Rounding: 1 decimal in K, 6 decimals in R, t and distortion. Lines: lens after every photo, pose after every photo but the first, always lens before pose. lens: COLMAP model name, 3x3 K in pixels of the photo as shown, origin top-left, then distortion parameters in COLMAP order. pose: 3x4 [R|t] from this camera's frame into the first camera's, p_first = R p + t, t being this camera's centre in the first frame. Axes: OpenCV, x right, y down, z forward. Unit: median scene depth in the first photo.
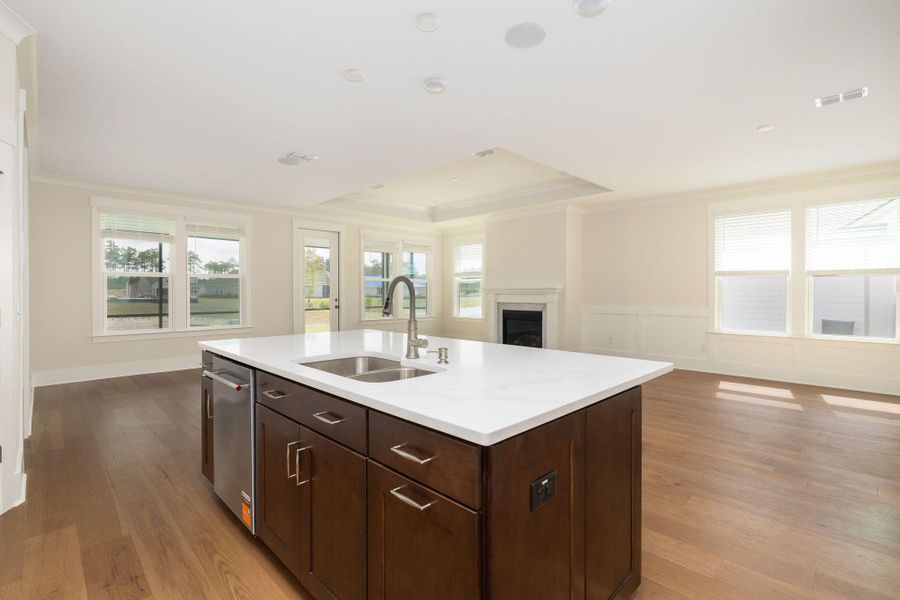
lens RADIAL K [[418.9, 0, 449.2], [0, 418.9, 296.3], [0, 0, 1]] dist [-0.000717, -0.000055]
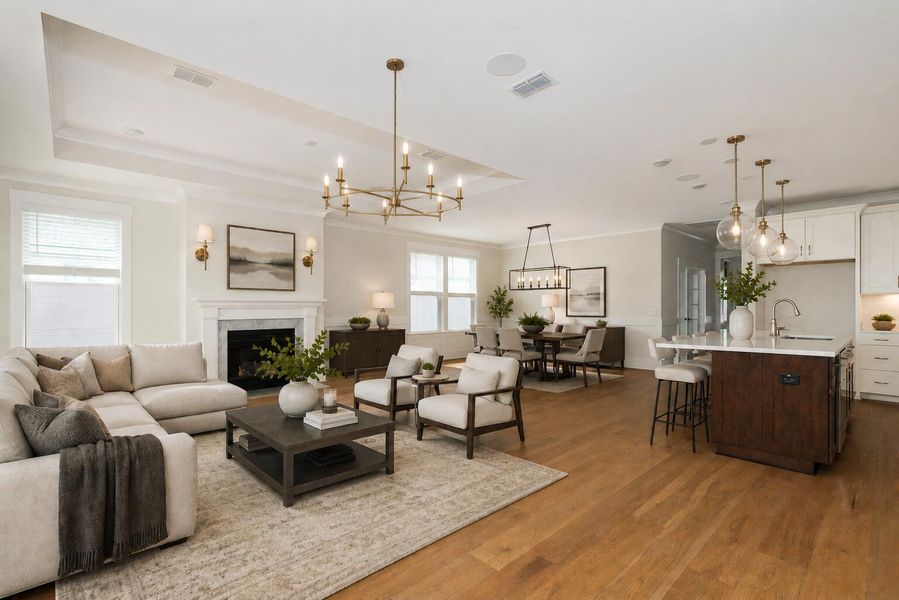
lens RADIAL K [[418.4, 0, 450.5], [0, 418.4, 303.5], [0, 0, 1]] dist [-0.000717, -0.000055]
pose [[0.028037, 0.001740, 0.999605, -0.546729], [0.005731, 0.999982, -0.001902, -0.009558], [-0.999590, 0.005782, 0.028026, 0.581759]]
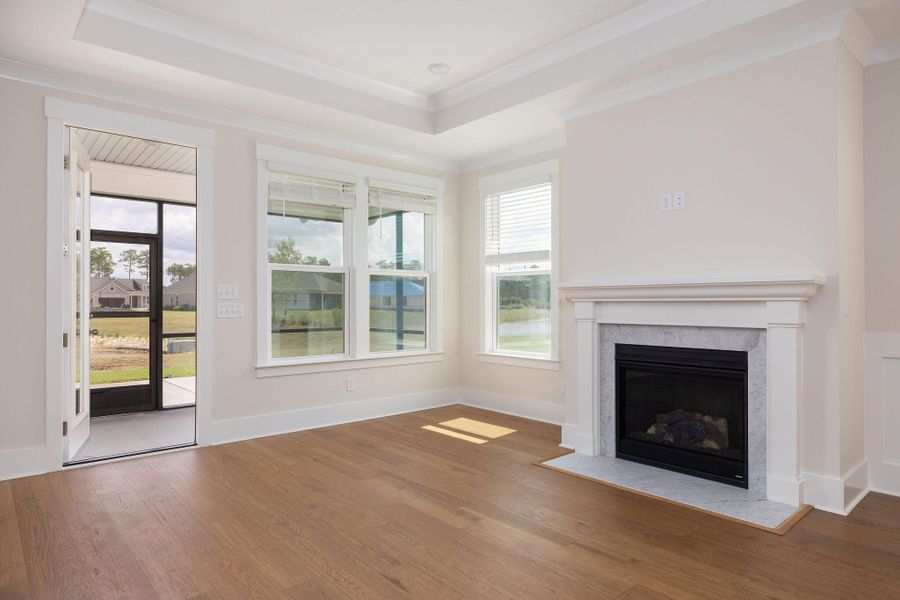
lens RADIAL K [[541.4, 0, 450.0], [0, 541.4, 301.2], [0, 0, 1]] dist [-0.004150, -0.000311]
pose [[0.998511, -0.001043, -0.054538, 0.005846], [0.000335, 0.999916, -0.012993, 0.000598], [0.054547, 0.012956, 0.998427, 0.486583]]
